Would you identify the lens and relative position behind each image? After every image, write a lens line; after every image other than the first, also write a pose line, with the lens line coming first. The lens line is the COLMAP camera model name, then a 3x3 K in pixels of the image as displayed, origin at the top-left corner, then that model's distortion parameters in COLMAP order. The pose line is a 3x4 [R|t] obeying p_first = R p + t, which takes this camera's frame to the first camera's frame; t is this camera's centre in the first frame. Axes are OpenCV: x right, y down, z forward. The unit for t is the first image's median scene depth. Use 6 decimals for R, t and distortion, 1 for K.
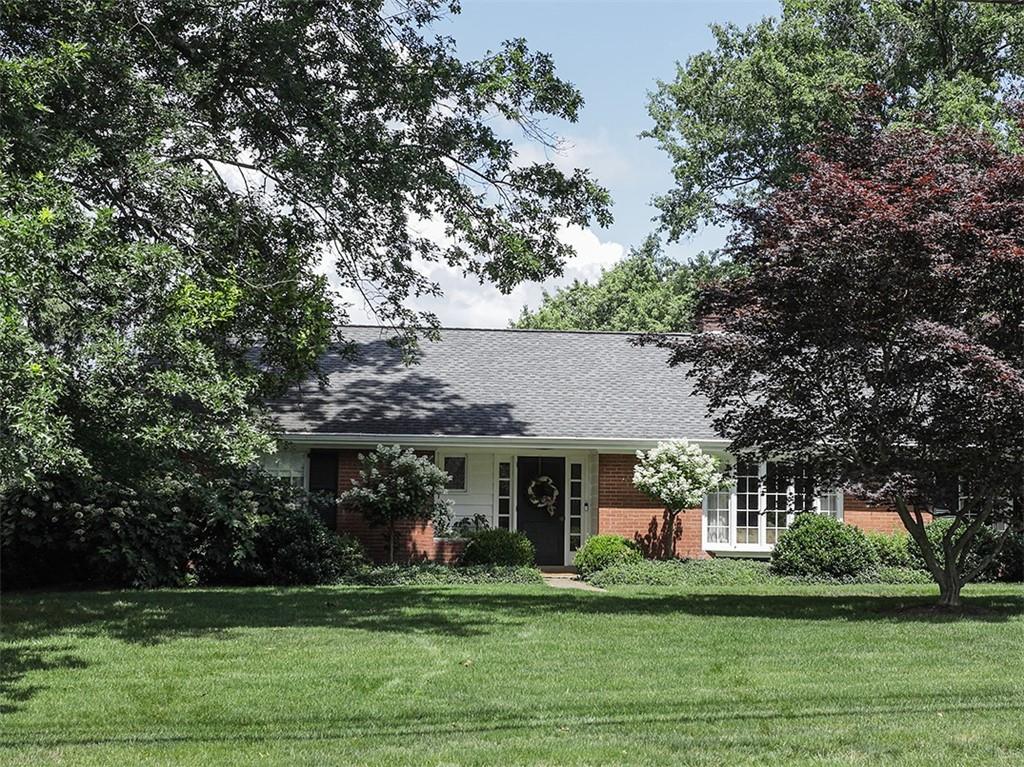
lens RADIAL K [[1605.6, 0, 512.0], [0, 1605.6, 383.5], [0, 0, 1]] dist [0.028113, 0.046133]
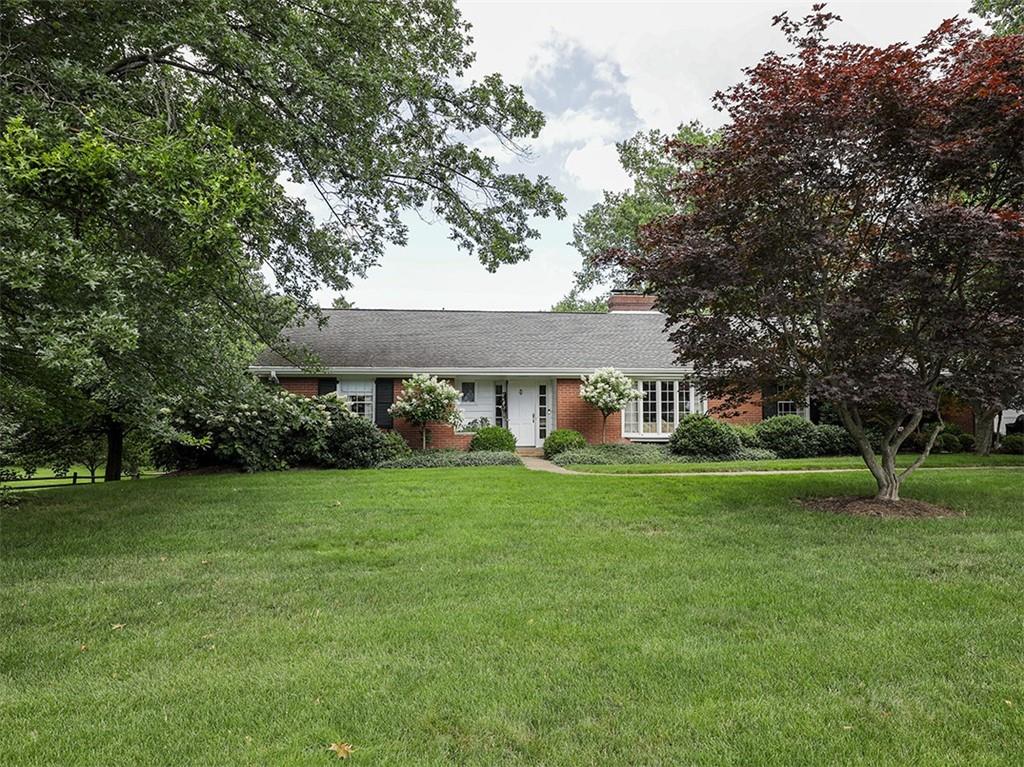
lens RADIAL K [[545.5, 0, 489.5], [0, 545.5, 386.0], [0, 0, 1]] dist [0.000503, 0.000048]
pose [[0.998348, -0.016551, -0.055029, 0.018003], [0.018412, 0.999269, 0.033490, 0.033540], [0.054435, -0.034448, 0.997923, 0.479348]]
